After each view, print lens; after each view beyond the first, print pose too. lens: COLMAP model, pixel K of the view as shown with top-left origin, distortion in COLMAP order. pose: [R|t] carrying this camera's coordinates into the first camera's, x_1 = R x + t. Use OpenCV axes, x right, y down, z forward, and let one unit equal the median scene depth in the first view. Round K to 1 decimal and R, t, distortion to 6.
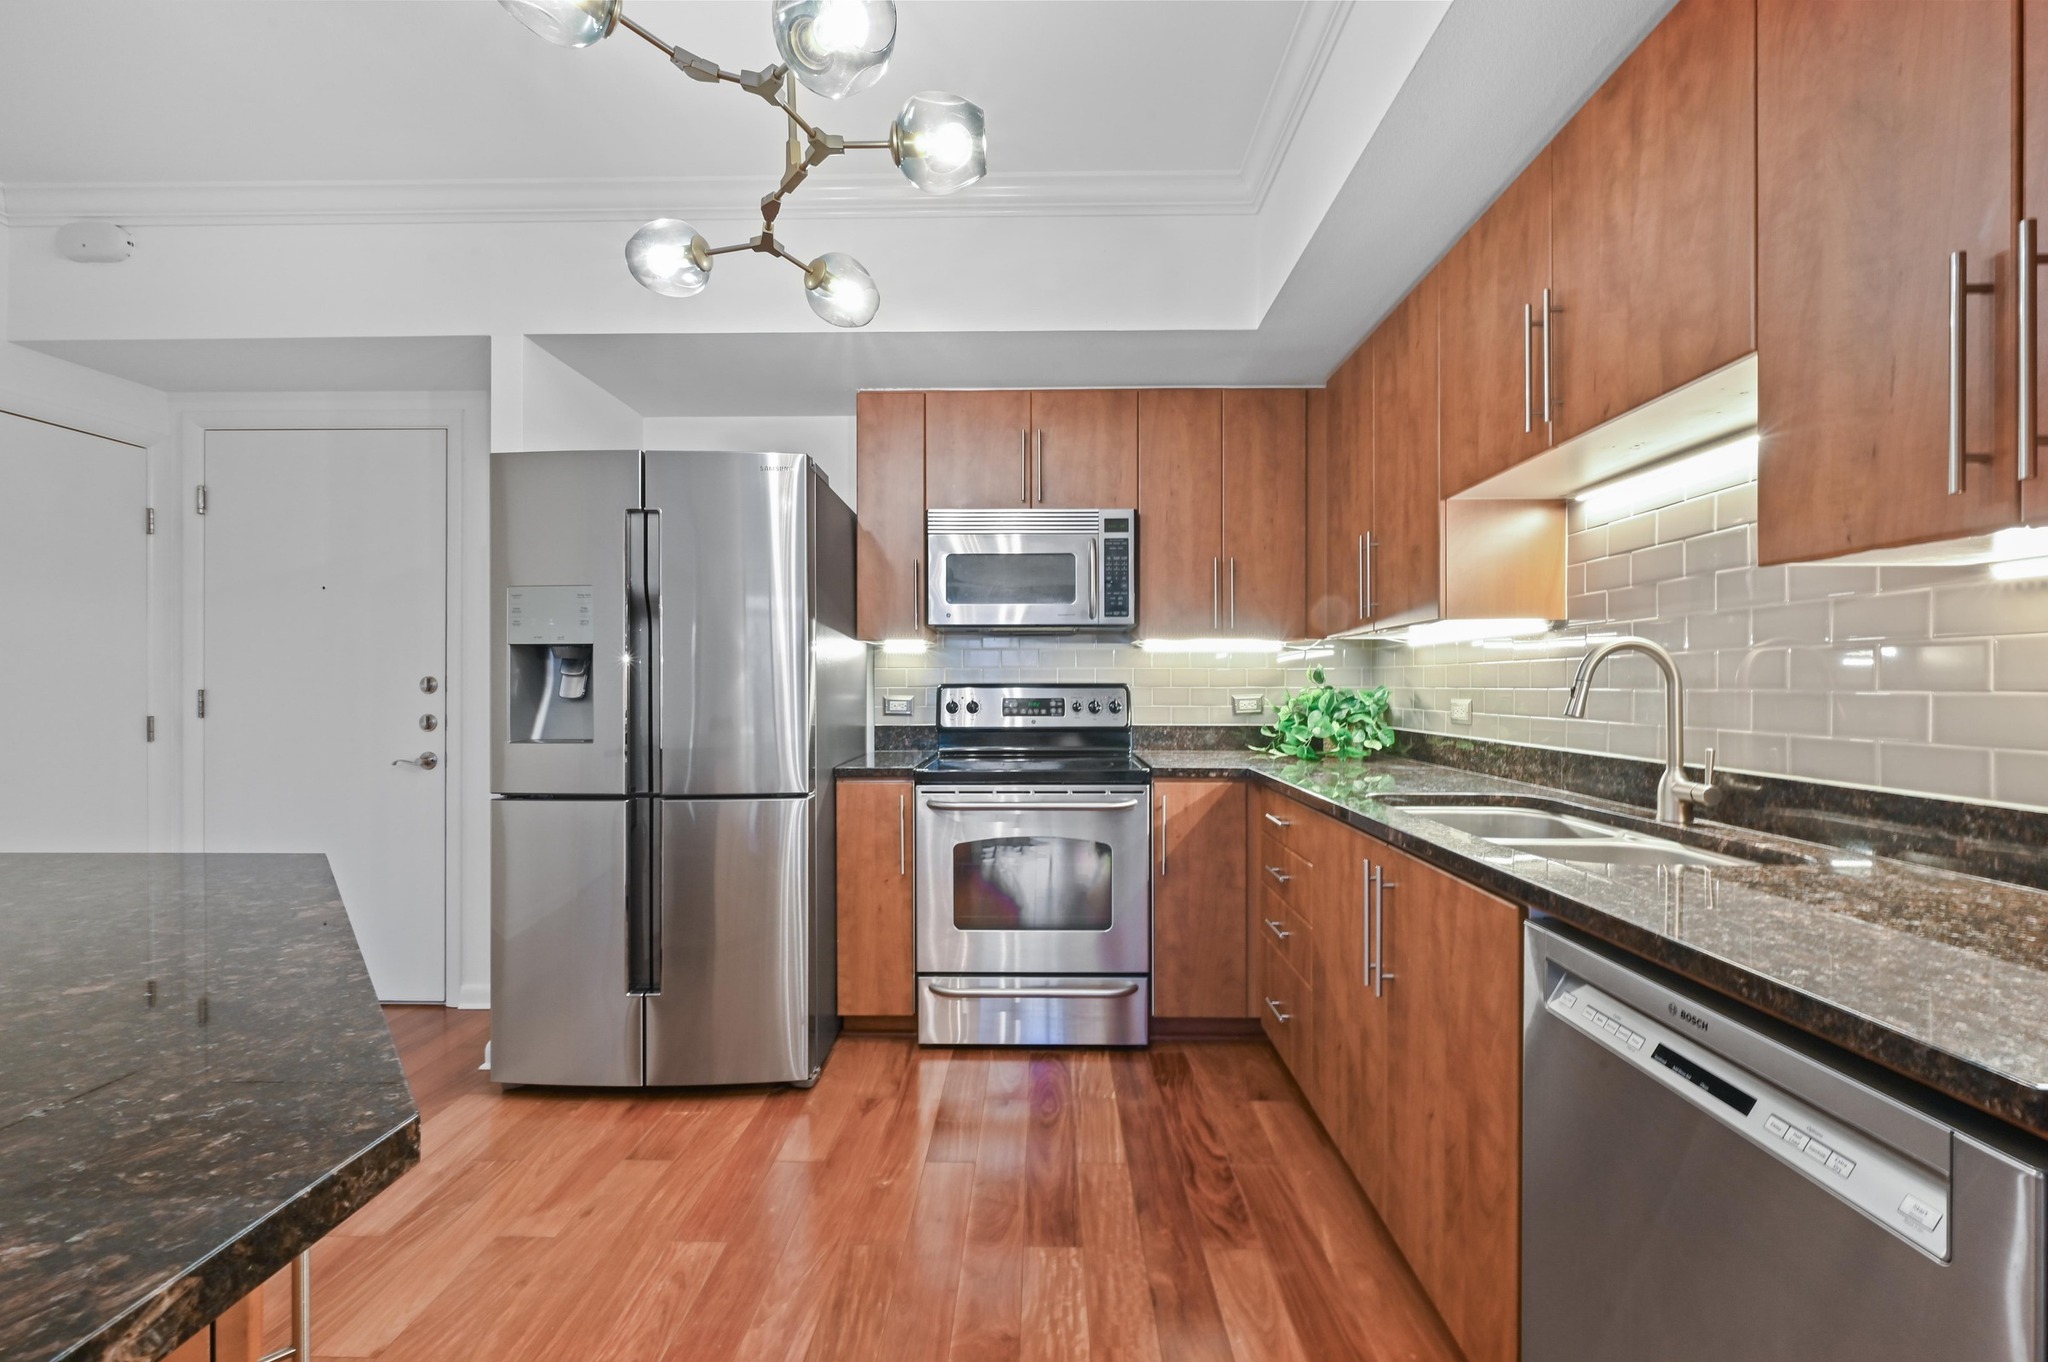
lens RADIAL K [[804.1, 0, 1028.5], [0, 804.1, 683.1], [0, 0, 1]] dist [-0.002685, 0.000106]
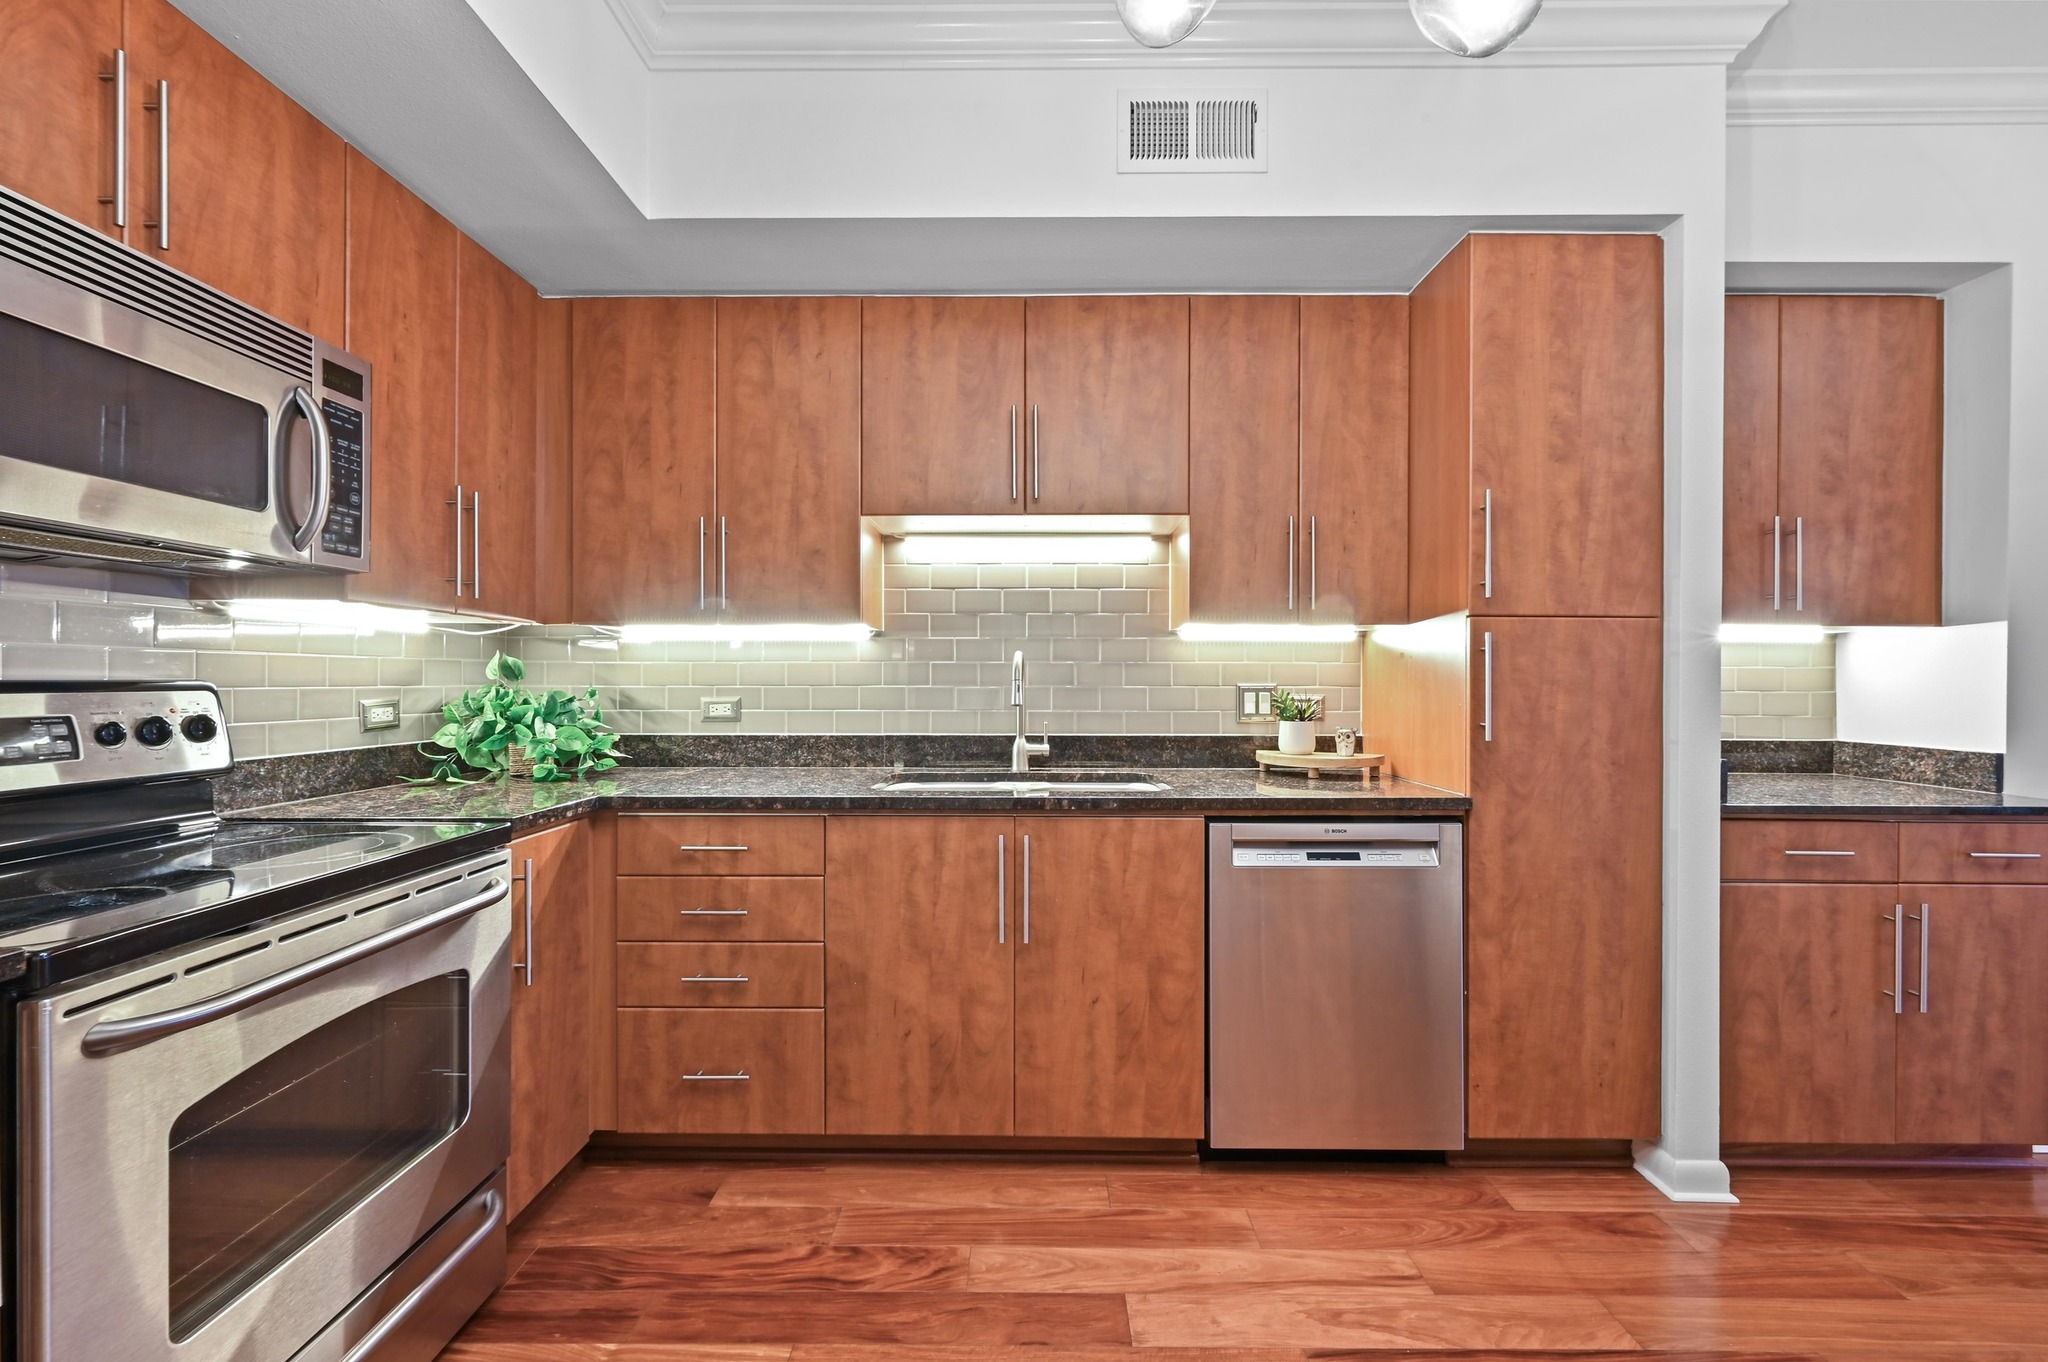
lens RADIAL K [[804.1, 0, 1028.5], [0, 804.1, 683.1], [0, 0, 1]] dist [-0.002685, 0.000106]
pose [[-0.013326, -0.003074, 0.999906, -0.461855], [-0.003109, 0.999991, 0.003033, -0.001645], [-0.999906, -0.003069, -0.013335, 0.612719]]
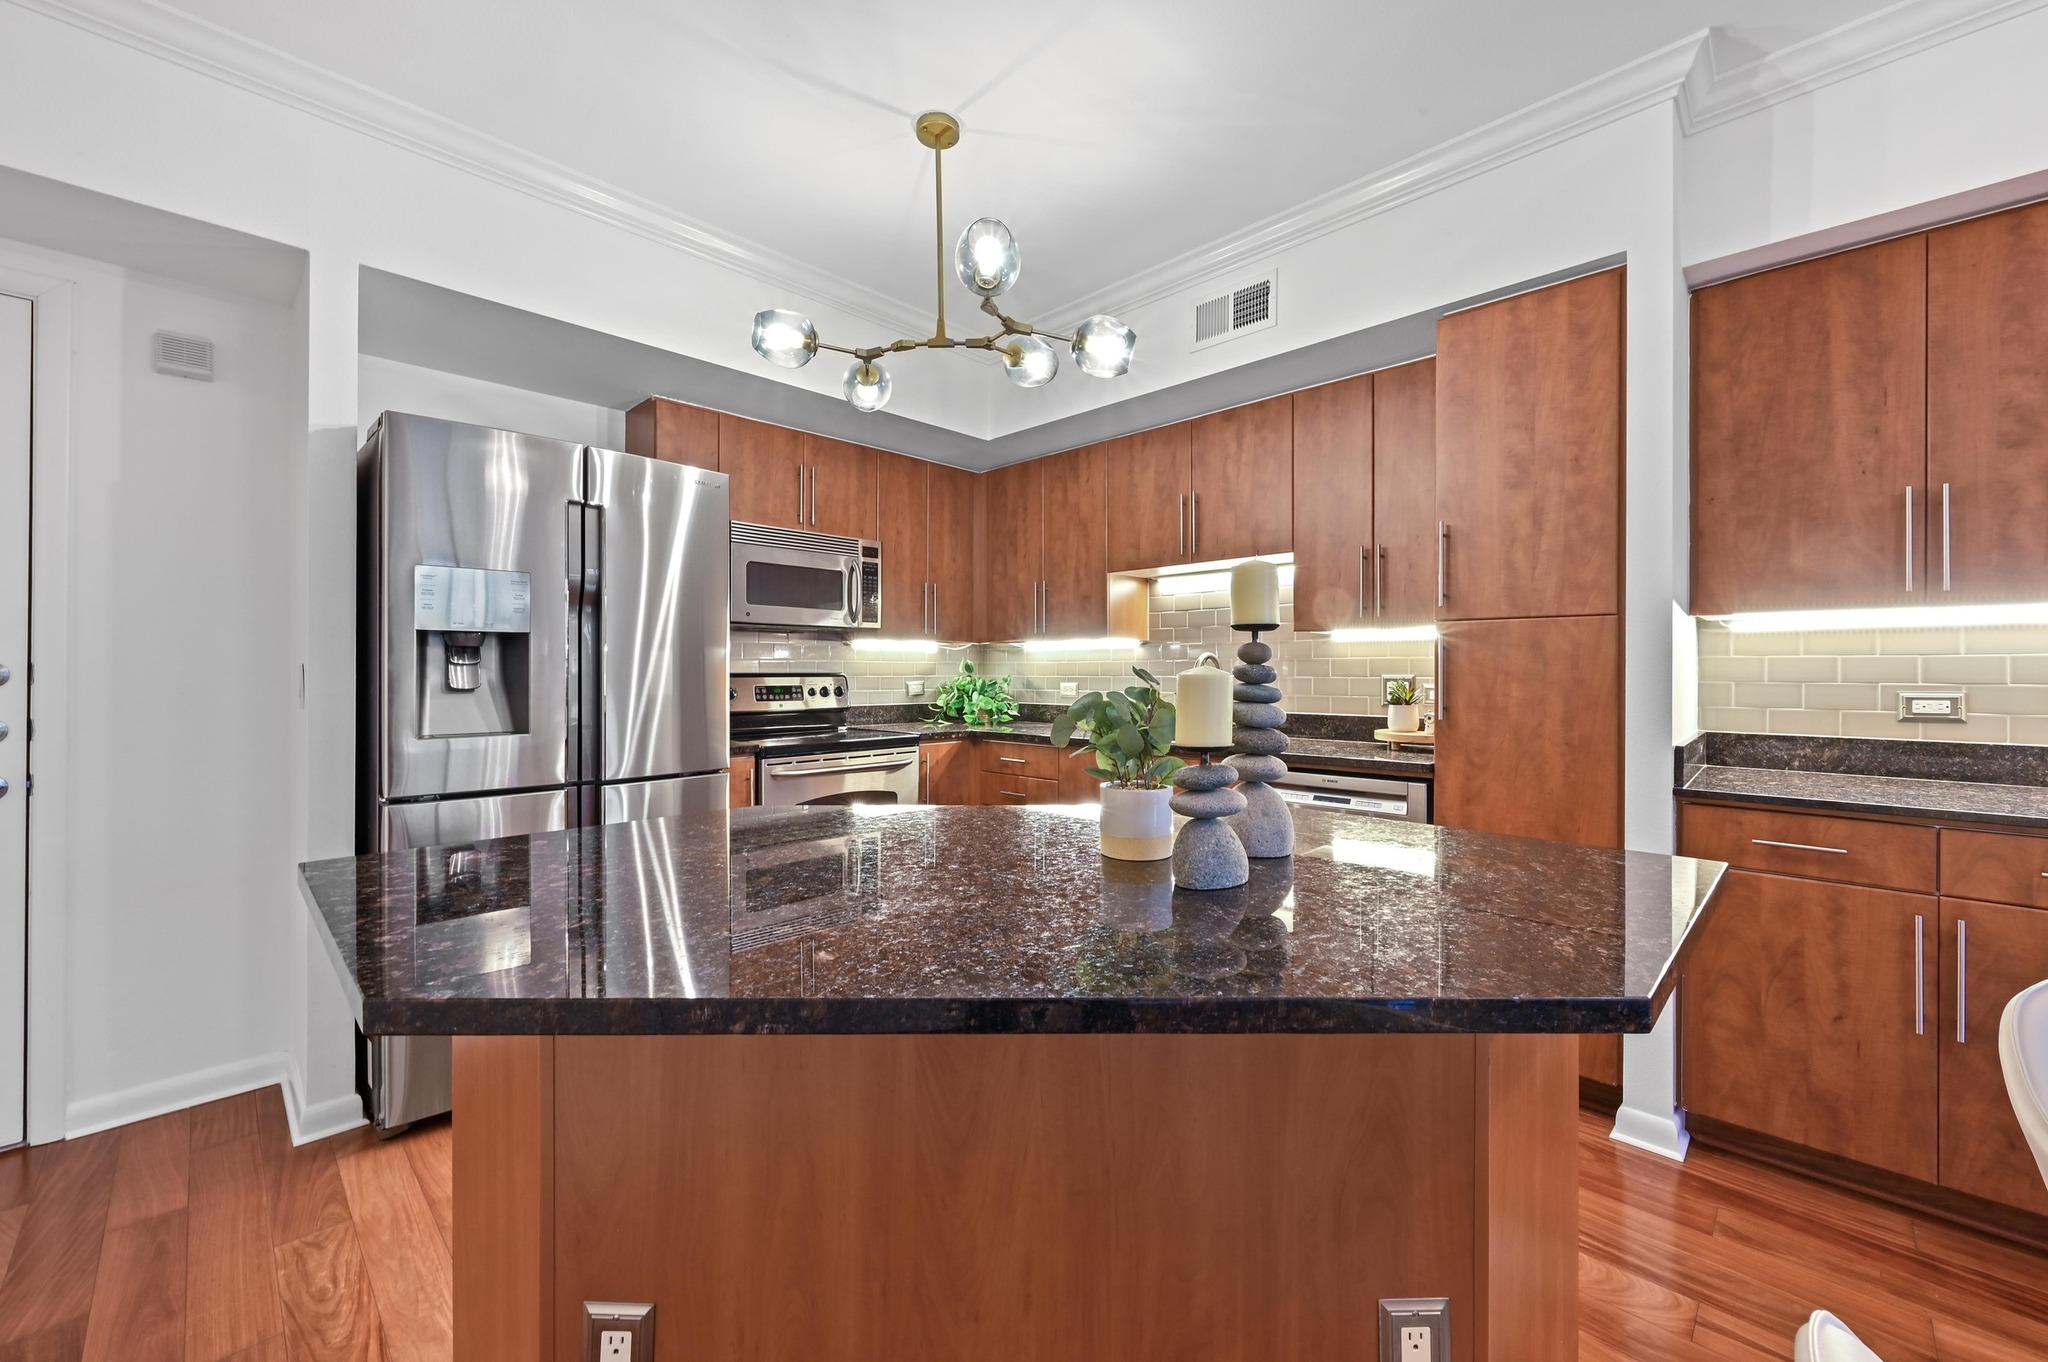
lens RADIAL K [[809.4, 0, 1033.8], [0, 809.4, 672.7], [0, 0, 1]] dist [-0.007139, -0.000061]
pose [[0.682687, 0.000759, 0.730711, -0.735513], [-0.001763, 0.999998, 0.000609, -0.002015], [-0.730709, -0.001704, 0.682687, -0.102406]]
